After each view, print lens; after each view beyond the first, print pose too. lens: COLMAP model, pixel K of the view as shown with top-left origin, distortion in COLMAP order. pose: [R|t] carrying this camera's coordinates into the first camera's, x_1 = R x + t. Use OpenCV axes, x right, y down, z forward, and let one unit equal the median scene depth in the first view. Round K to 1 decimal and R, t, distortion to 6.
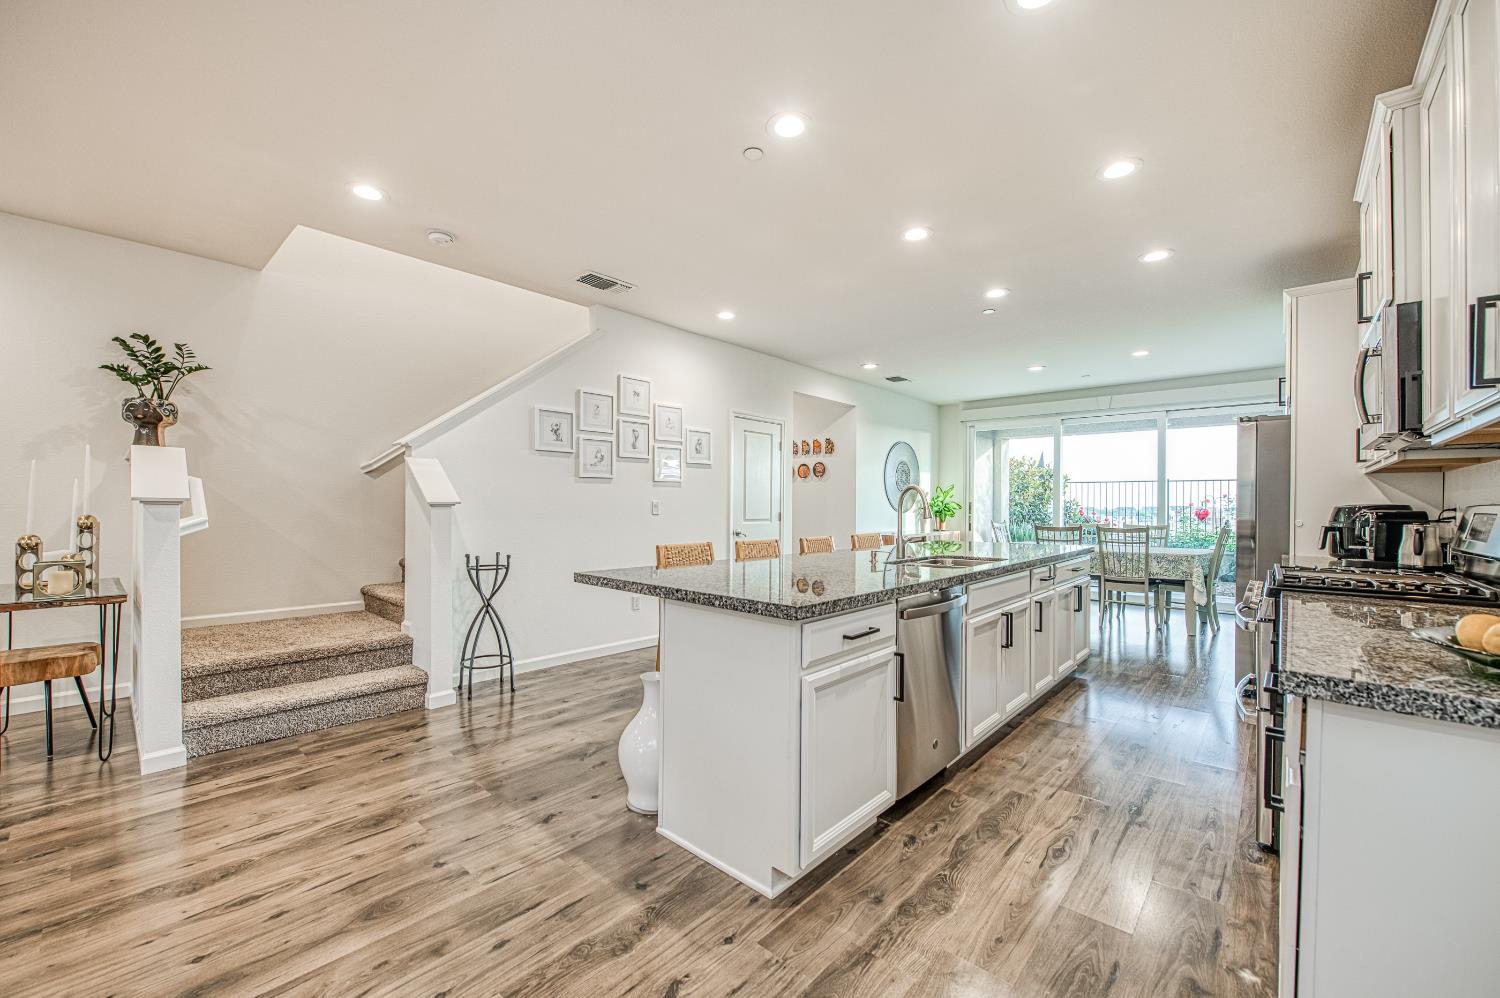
lens RADIAL K [[593.6, 0, 754.2], [0, 593.6, 501.8], [0, 0, 1]] dist [-0.007109, -0.000402]
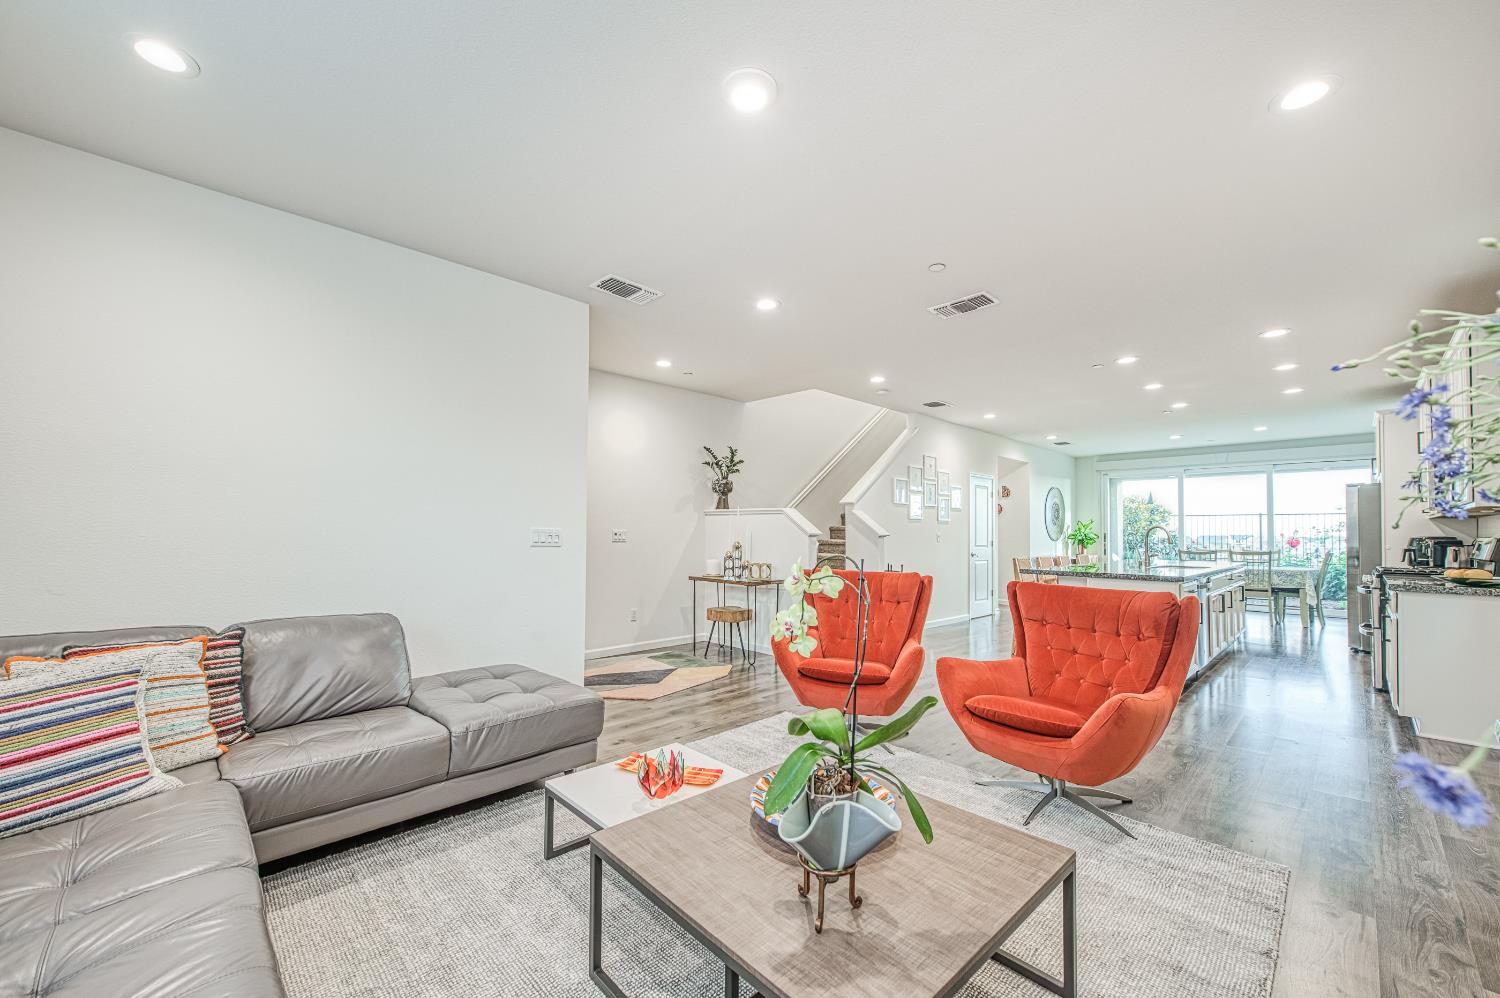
lens RADIAL K [[588.1, 0, 744.7], [0, 588.1, 517.9], [0, 0, 1]] dist [-0.003506, -0.000077]
pose [[0.996933, -0.003504, -0.078181, -0.544658], [0.001735, 0.999741, -0.022692, -0.008996], [0.078240, 0.022486, 0.996681, -0.569952]]
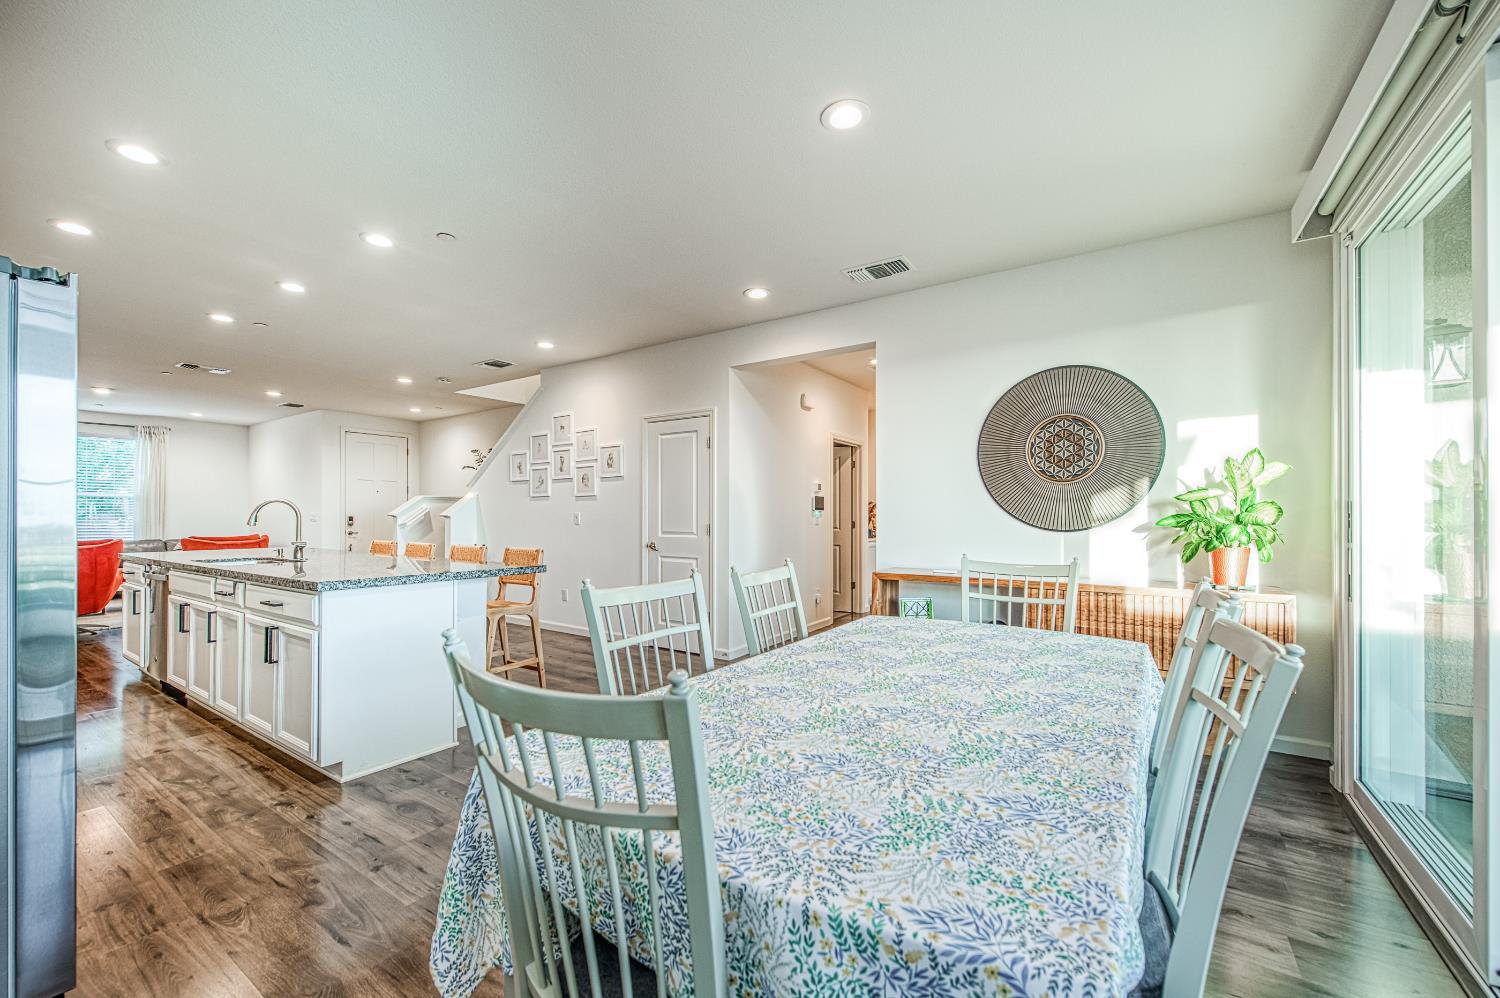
lens RADIAL K [[588.1, 0, 744.7], [0, 588.1, 517.9], [0, 0, 1]] dist [-0.003506, -0.000077]
pose [[0.145059, -0.008573, -0.989386, 1.025359], [0.003947, 0.999960, -0.008086, 0.019061], [0.989415, -0.002732, 0.145087, 1.135505]]
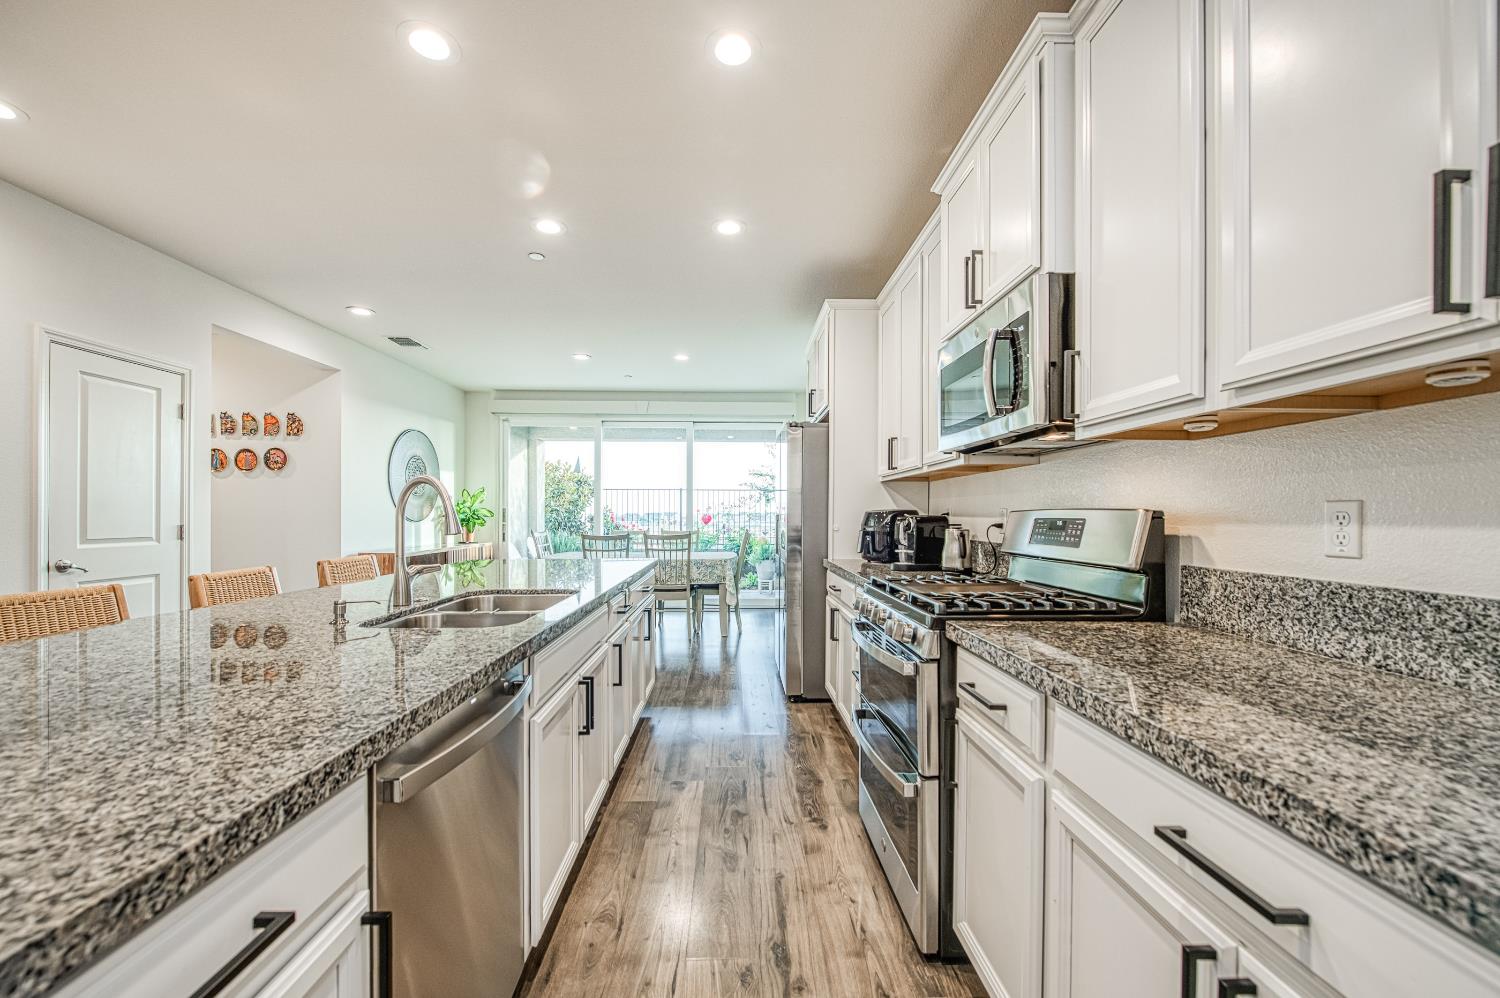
lens RADIAL K [[588.1, 0, 744.7], [0, 588.1, 517.9], [0, 0, 1]] dist [-0.003506, -0.000077]
pose [[0.732148, -0.010044, 0.681071, 0.069322], [-0.000775, 0.999878, 0.015579, 0.001524], [-0.681145, -0.011934, 0.732051, 0.242371]]
